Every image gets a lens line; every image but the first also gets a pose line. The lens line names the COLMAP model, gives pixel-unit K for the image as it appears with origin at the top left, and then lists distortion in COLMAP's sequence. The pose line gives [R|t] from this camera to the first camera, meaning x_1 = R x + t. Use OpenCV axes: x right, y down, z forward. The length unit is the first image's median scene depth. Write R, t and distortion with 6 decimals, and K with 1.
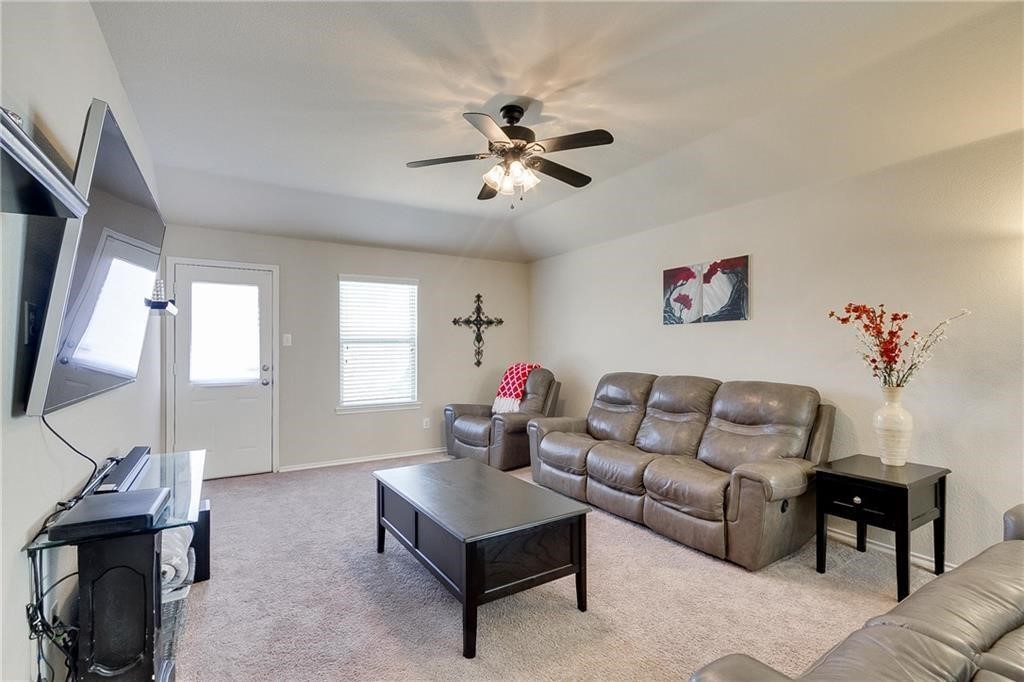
lens RADIAL K [[474.2, 0, 507.8], [0, 474.2, 338.8], [0, 0, 1]] dist [-0.001476, -0.001310]
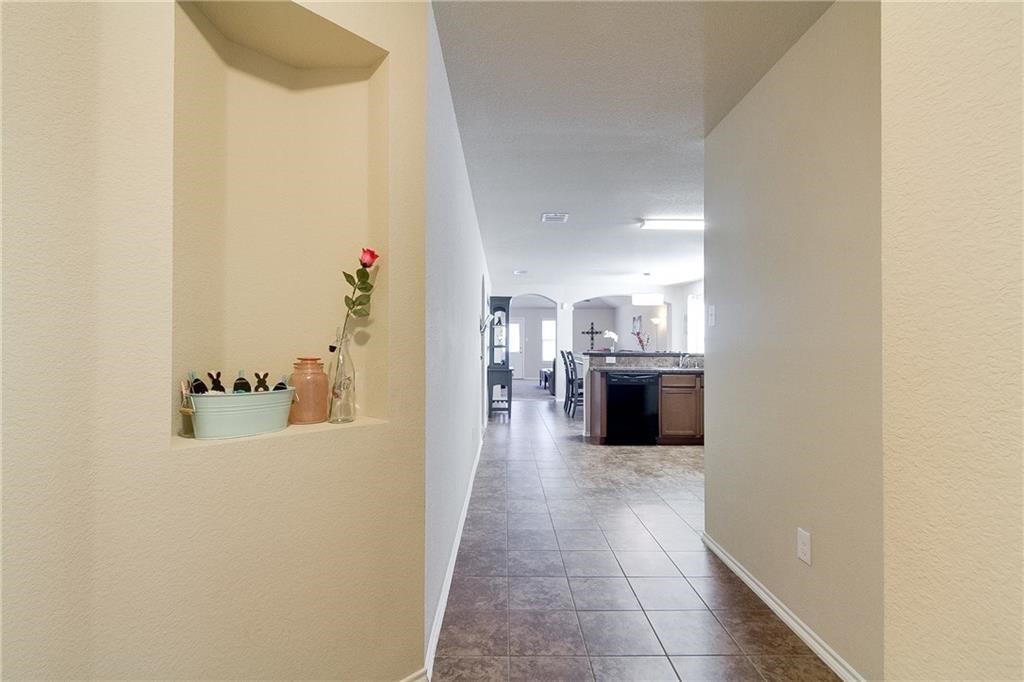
lens RADIAL K [[432.5, 0, 512.0], [0, 432.5, 341.0], [0, 0, 1]] dist [-0.000137, -0.000160]
pose [[0.864479, -0.000228, -0.502670, 1.017995], [0.004376, 0.999965, 0.007071, -0.010953], [0.502651, -0.008312, 0.864450, -1.760855]]
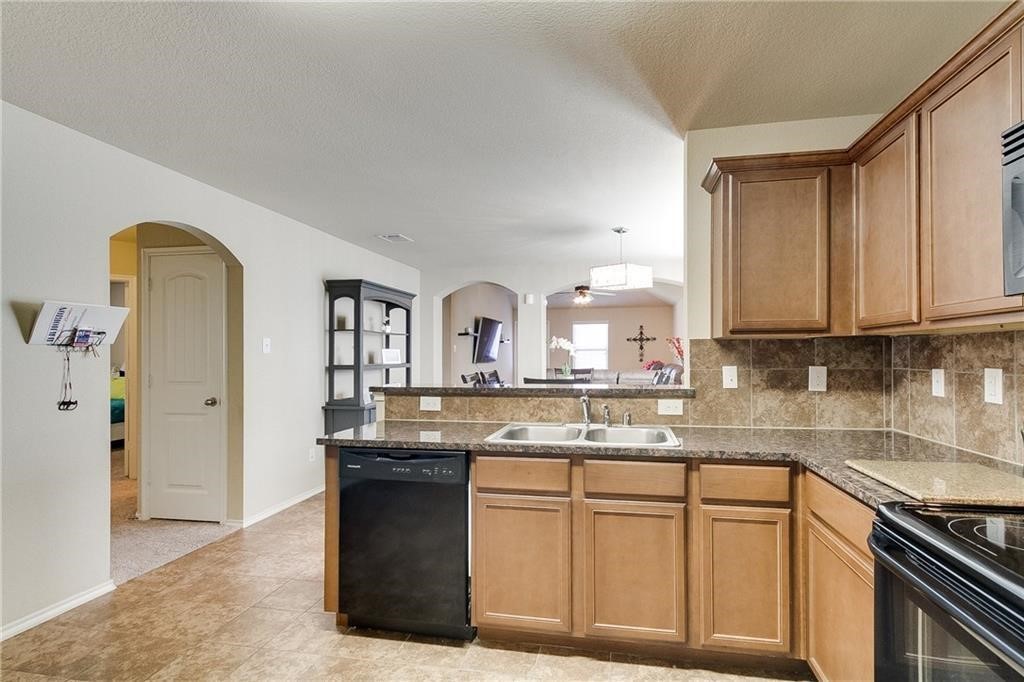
lens RADIAL K [[474.2, 0, 507.8], [0, 474.2, 338.8], [0, 0, 1]] dist [-0.001476, -0.001310]
pose [[0.746326, -0.025333, -0.665098, 1.092230], [0.017359, 0.999676, -0.018597, -0.014604], [0.665354, 0.002334, 0.746524, -1.096276]]
